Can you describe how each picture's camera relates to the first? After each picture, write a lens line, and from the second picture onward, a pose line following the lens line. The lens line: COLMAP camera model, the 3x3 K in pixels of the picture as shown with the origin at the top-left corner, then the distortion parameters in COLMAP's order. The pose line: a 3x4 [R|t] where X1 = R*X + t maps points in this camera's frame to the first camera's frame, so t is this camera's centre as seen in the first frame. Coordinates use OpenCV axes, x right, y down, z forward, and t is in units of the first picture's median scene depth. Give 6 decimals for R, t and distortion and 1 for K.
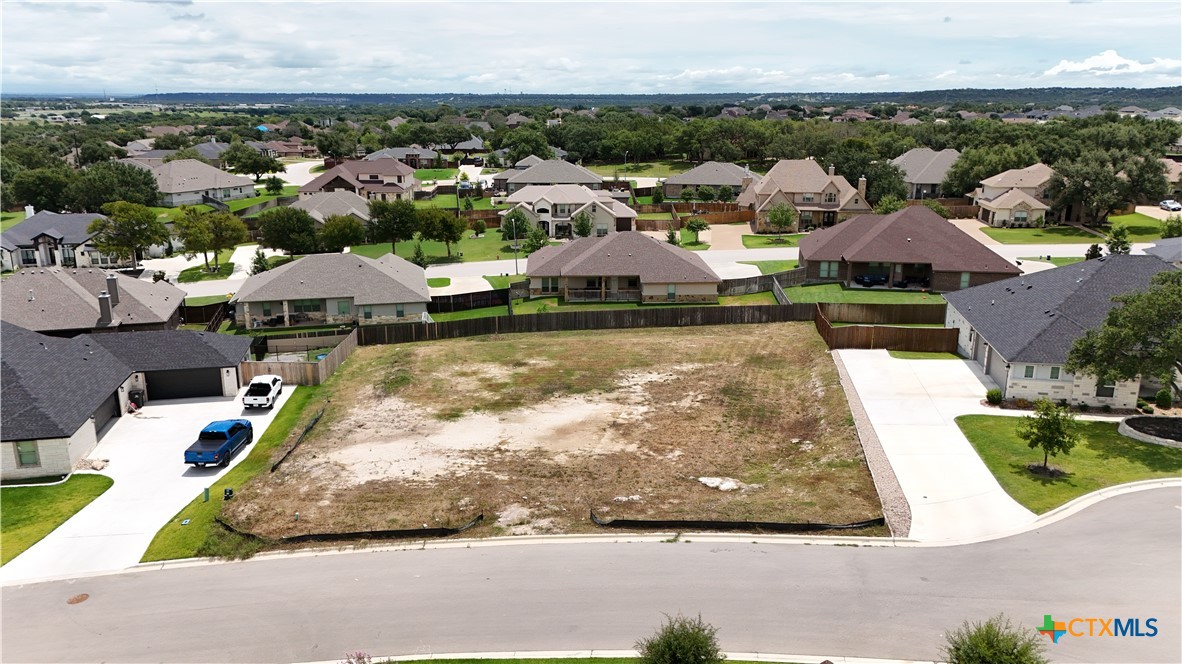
lens RADIAL K [[866.3, 0, 596.1], [0, 866.3, 334.8], [0, 0, 1]] dist [0.130437, -0.291600]
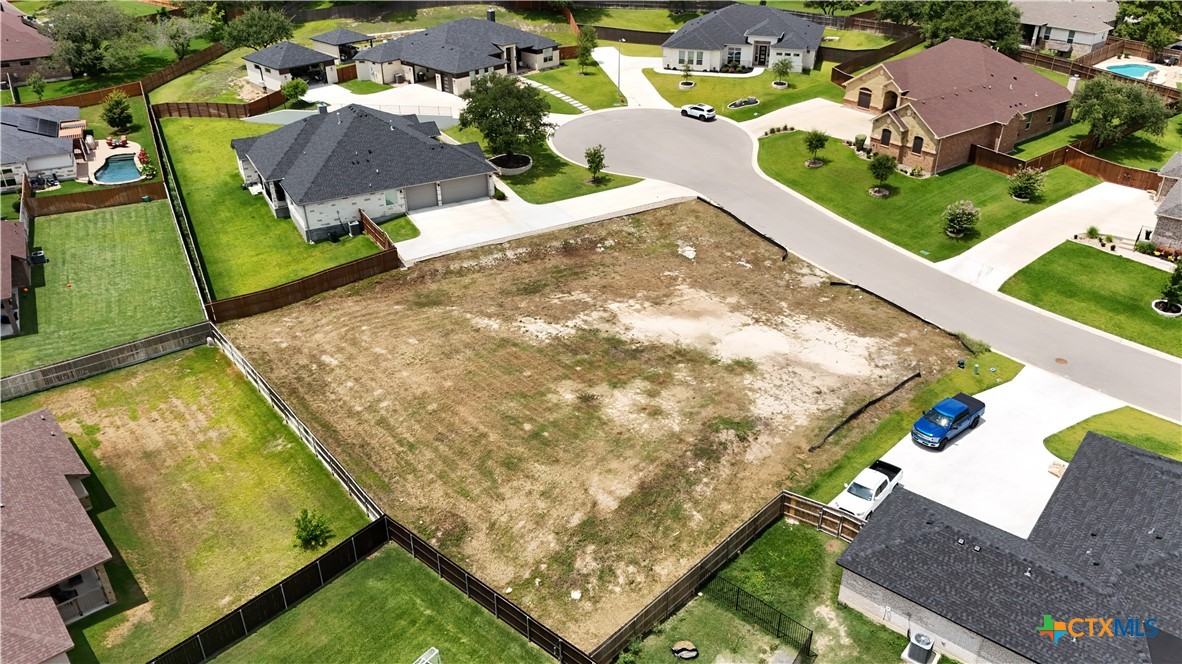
lens RADIAL K [[866.3, 0, 596.1], [0, 866.3, 334.8], [0, 0, 1]] dist [0.130437, -0.291600]
pose [[-0.627122, -0.385483, 0.676846, -0.850867], [0.207980, 0.754536, 0.622430, -0.713208], [-0.750641, 0.531111, -0.393014, 1.705582]]
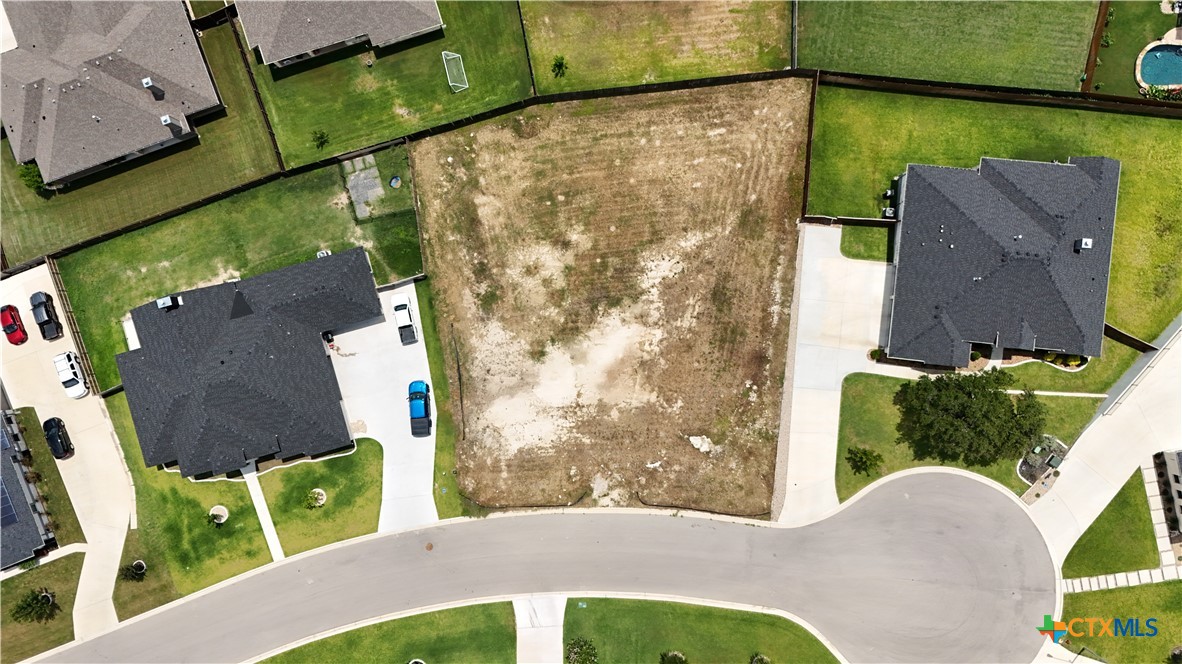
lens RADIAL K [[866.3, 0, 596.1], [0, 866.3, 334.8], [0, 0, 1]] dist [0.130437, -0.291600]
pose [[0.997419, -0.066776, -0.026390, -0.019946], [0.043276, 0.265808, 0.963054, -1.605649], [-0.057294, -0.961711, 0.268011, 0.664473]]
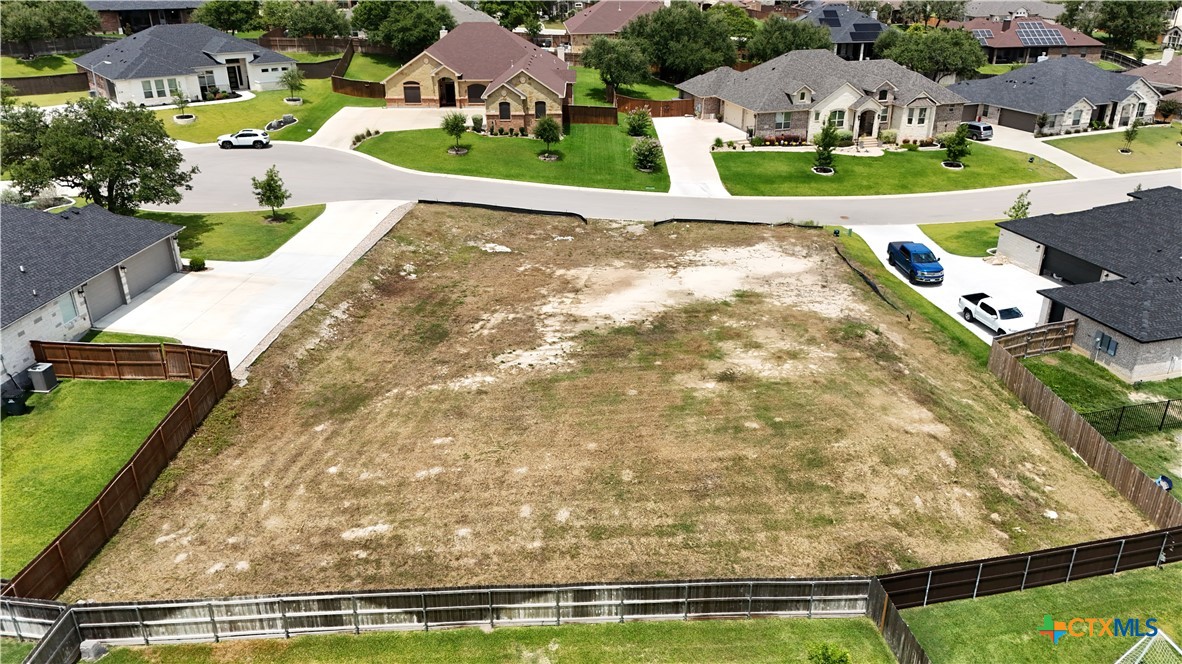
lens RADIAL K [[867.7, 0, 595.8], [0, 867.7, 332.9], [0, 0, 1]] dist [0.076926, -0.081838]
pose [[-0.997702, 0.028102, -0.061655, 0.067420], [-0.017599, 0.771226, 0.636318, -0.542168], [0.065432, 0.635941, -0.768959, 1.950847]]
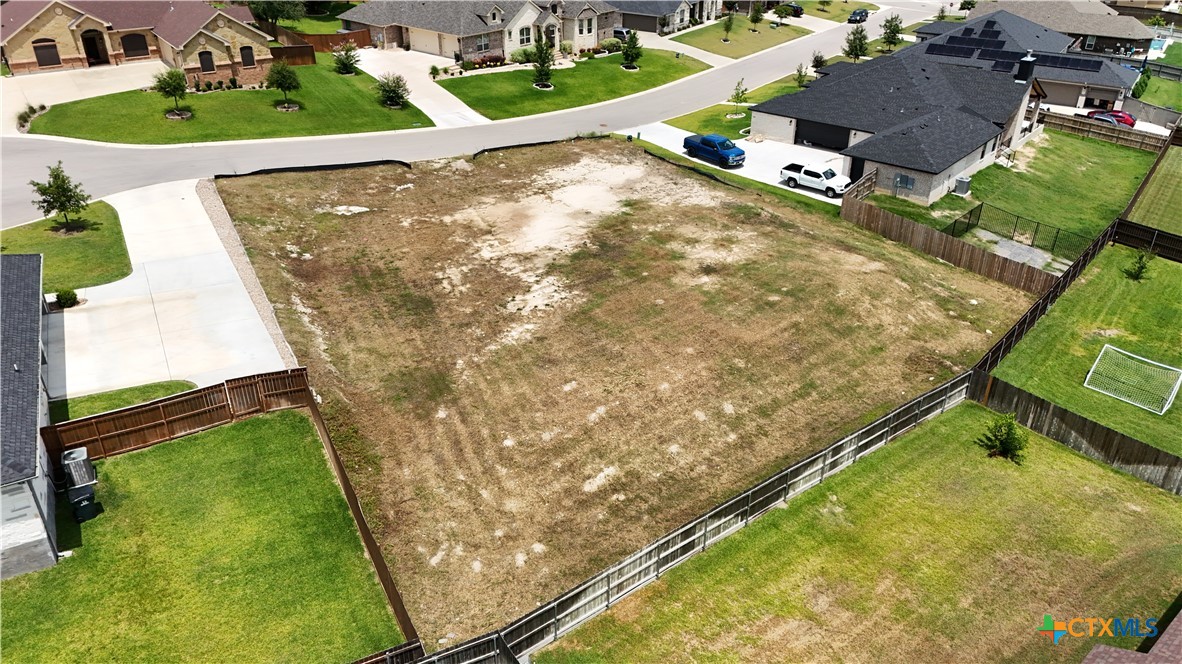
lens RADIAL K [[867.7, 0, 595.8], [0, 867.7, 332.9], [0, 0, 1]] dist [0.076926, -0.081838]
pose [[-0.787942, 0.294844, -0.540569, 0.544180], [-0.167788, 0.741871, 0.649211, -0.525669], [0.592448, 0.602241, -0.535080, 1.816249]]
